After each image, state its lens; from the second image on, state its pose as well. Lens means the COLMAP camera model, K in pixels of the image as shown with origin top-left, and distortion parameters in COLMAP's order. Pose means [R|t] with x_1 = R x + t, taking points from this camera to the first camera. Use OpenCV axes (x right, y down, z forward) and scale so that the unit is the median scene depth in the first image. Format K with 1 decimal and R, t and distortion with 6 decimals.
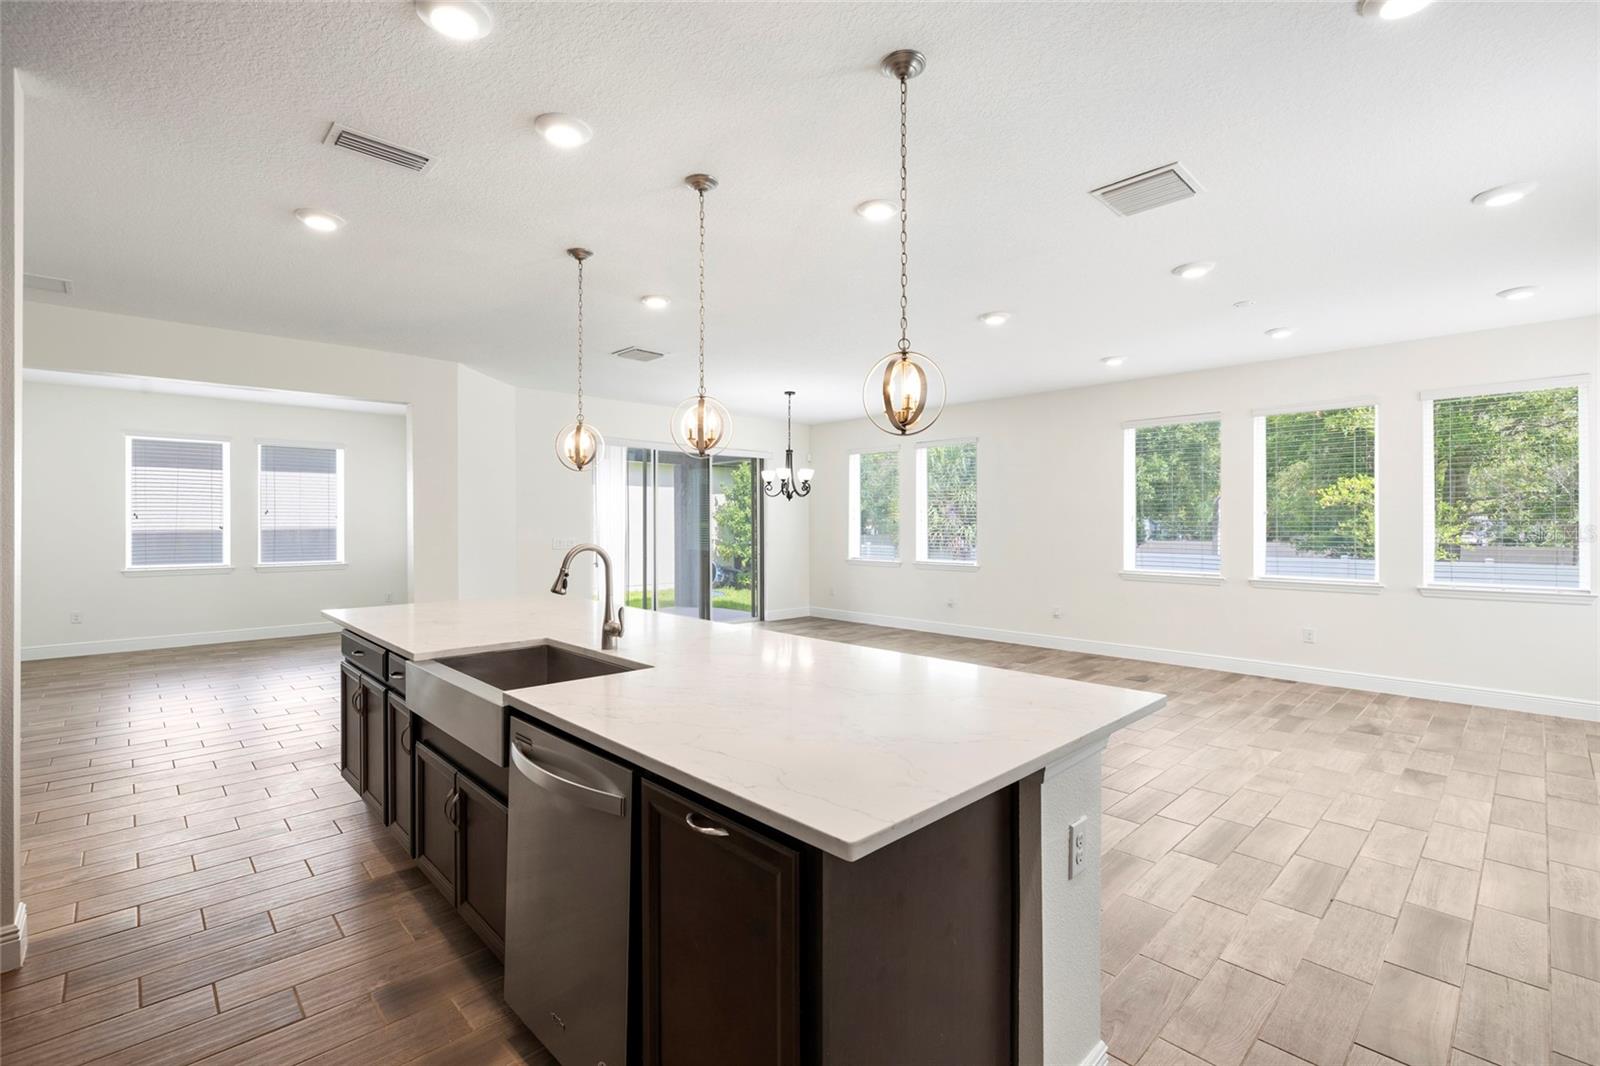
lens RADIAL K [[710.7, 0, 798.0], [0, 710.7, 521.7], [0, 0, 1]] dist [-0.002699, -0.000501]
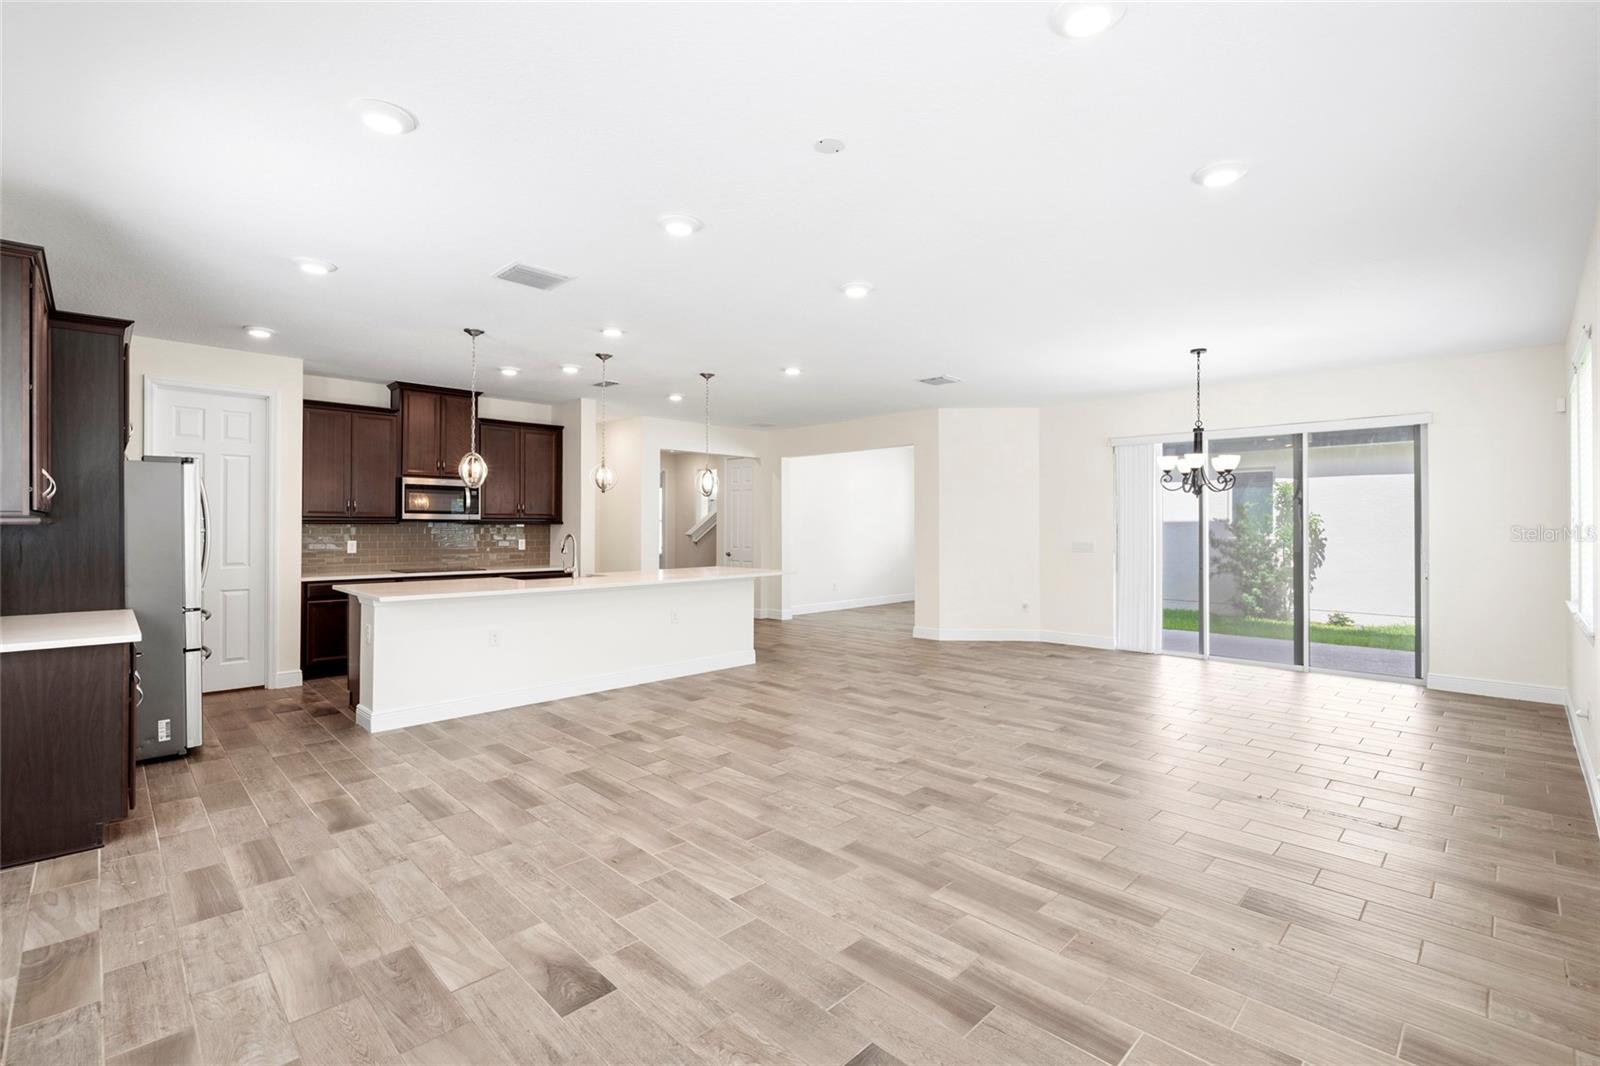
lens RADIAL K [[710.7, 0, 798.0], [0, 710.7, 521.7], [0, 0, 1]] dist [-0.002699, -0.000501]
pose [[0.019334, -0.004631, -0.999802, 1.629028], [-0.003386, 0.999983, -0.004697, -0.000043], [0.999807, 0.003476, 0.019318, 1.313858]]
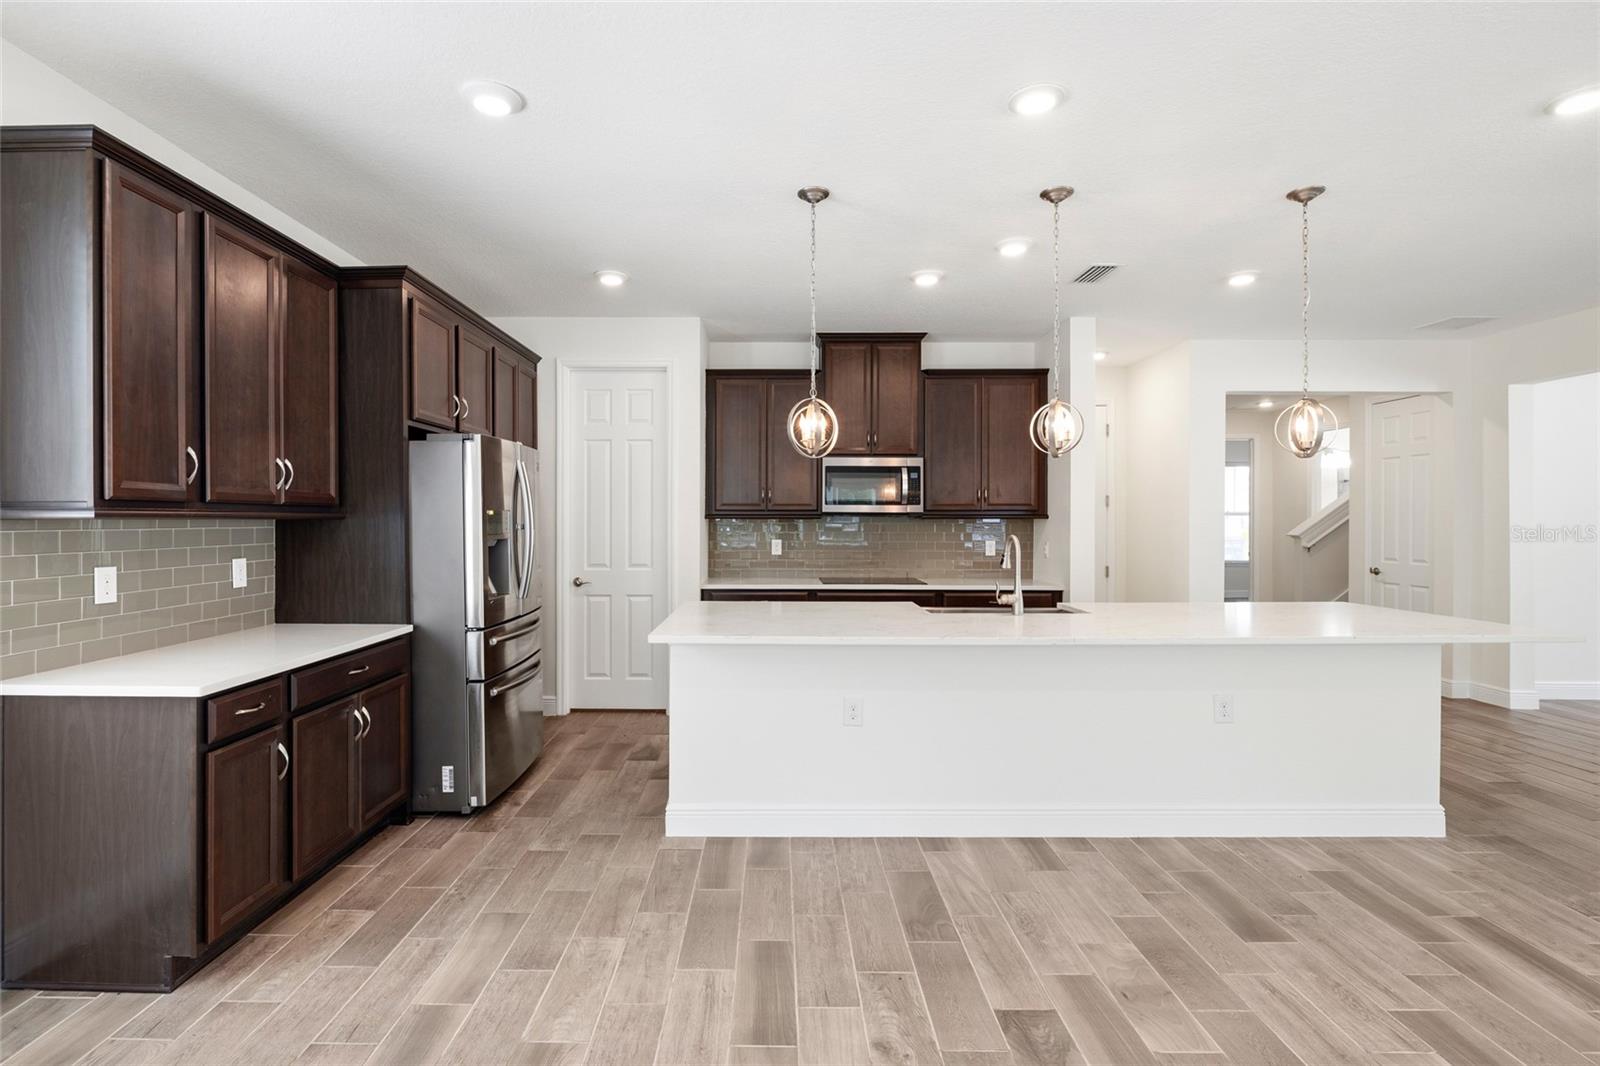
lens RADIAL K [[743.5, 0, 767.7], [0, 743.5, 521.5], [0, 0, 1]] dist [-0.004711, -0.000213]
pose [[-0.697348, 0.001819, -0.716731, 0.816223], [-0.001163, 0.999993, 0.003670, 0.000945], [0.716732, 0.003393, -0.697340, 1.267375]]
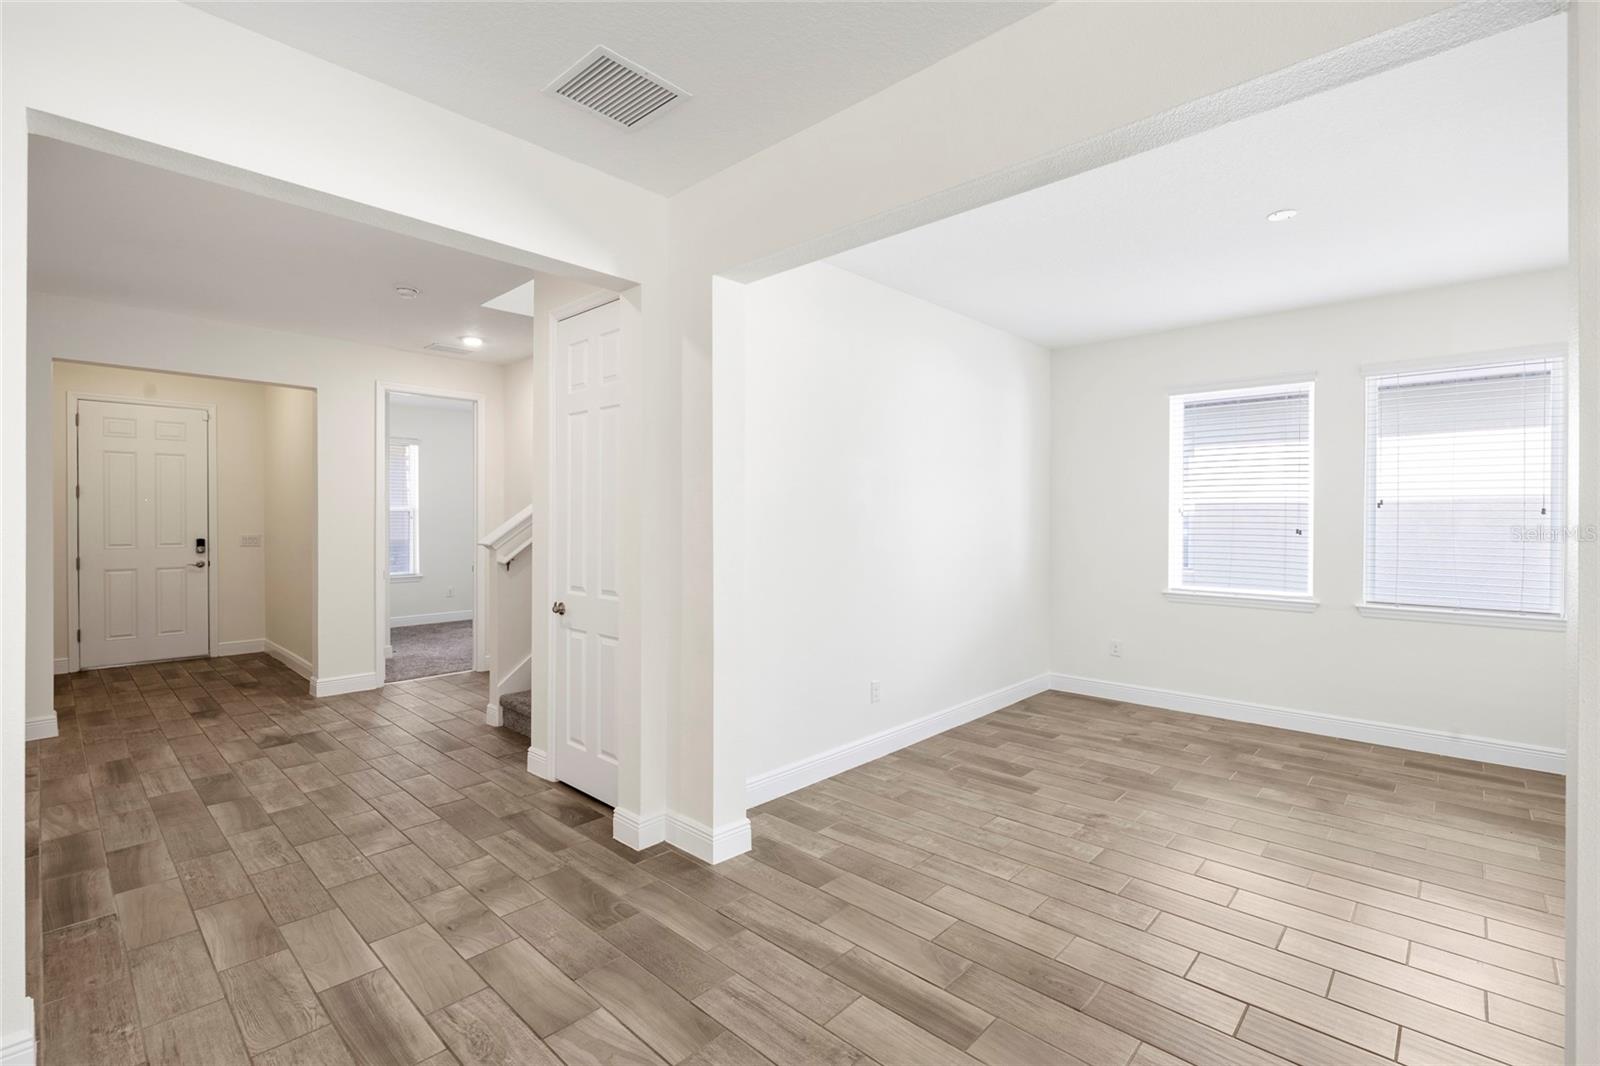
lens RADIAL K [[710.7, 0, 798.0], [0, 710.7, 521.7], [0, 0, 1]] dist [-0.002699, -0.000501]
pose [[0.060156, 0.002729, -0.998185, -0.611981], [-0.004671, 0.999986, 0.002452, -0.000618], [0.998178, 0.004516, 0.060168, 1.352231]]
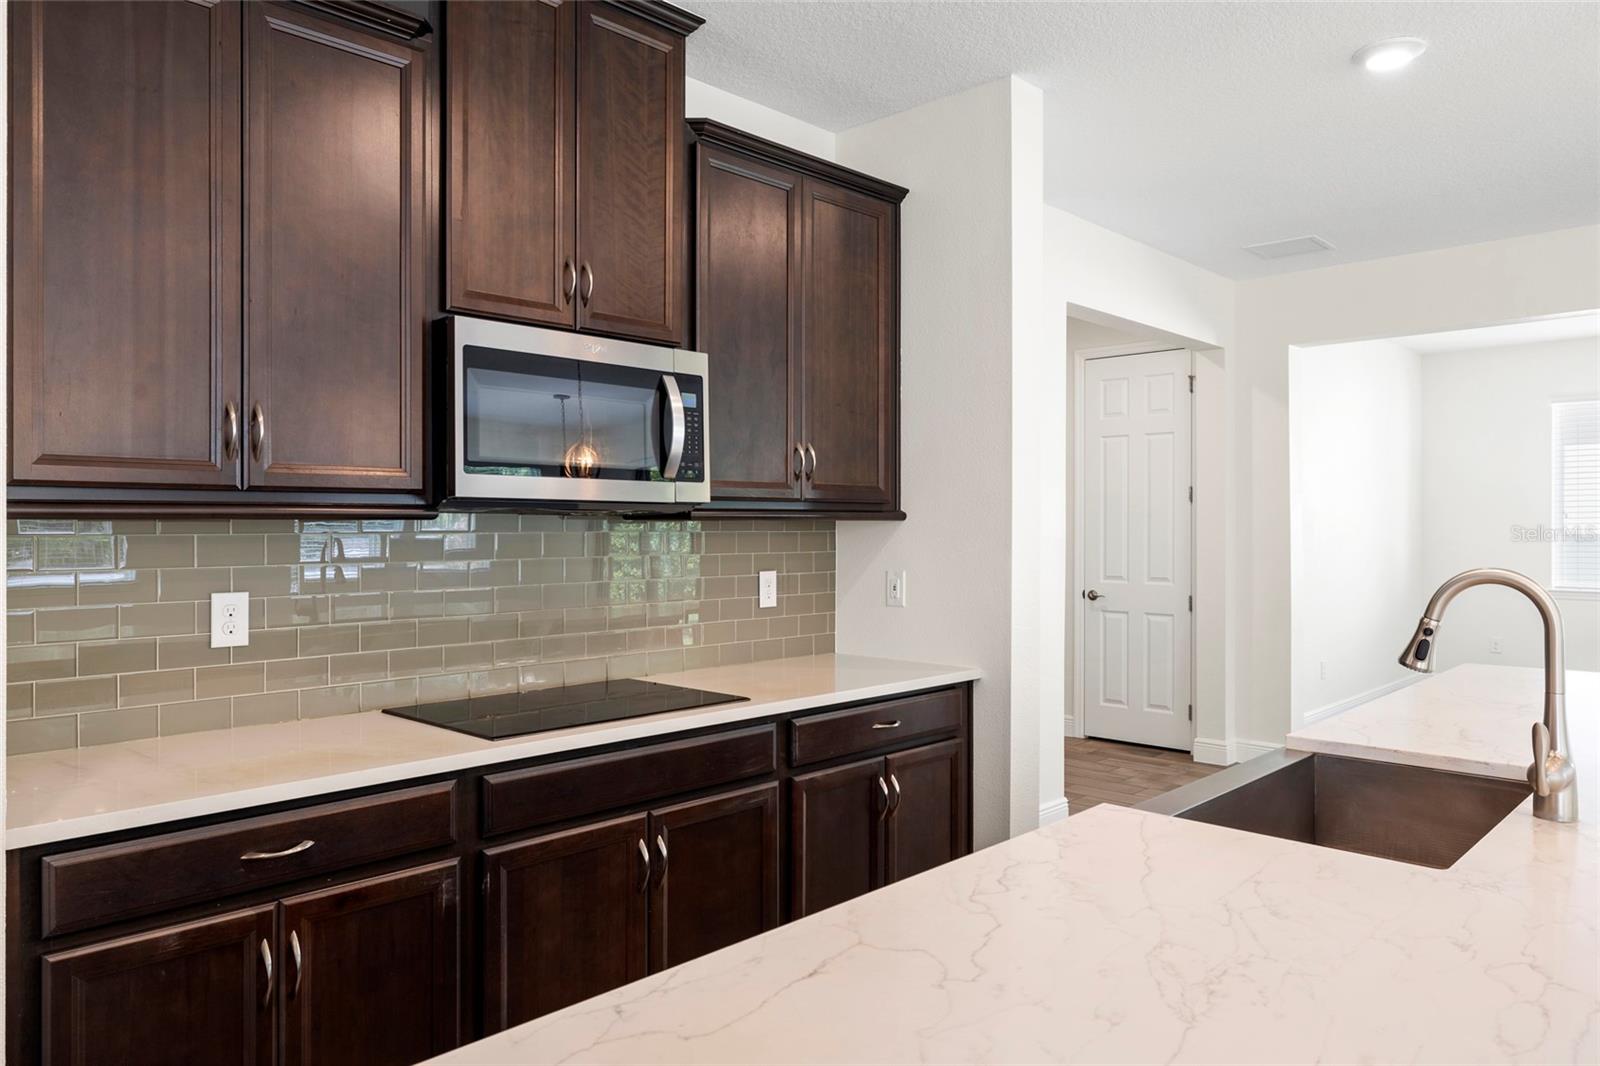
lens RADIAL K [[1073.1, 0, 800.0], [0, 1073.1, 533.0], [0, 0, 1]] dist [0.001920, 0.000279]
pose [[0.046327, 0.010374, -0.998872, 0.274670], [-0.002986, 0.999943, 0.010247, 0.001652], [0.998922, 0.002508, 0.046355, 0.404395]]
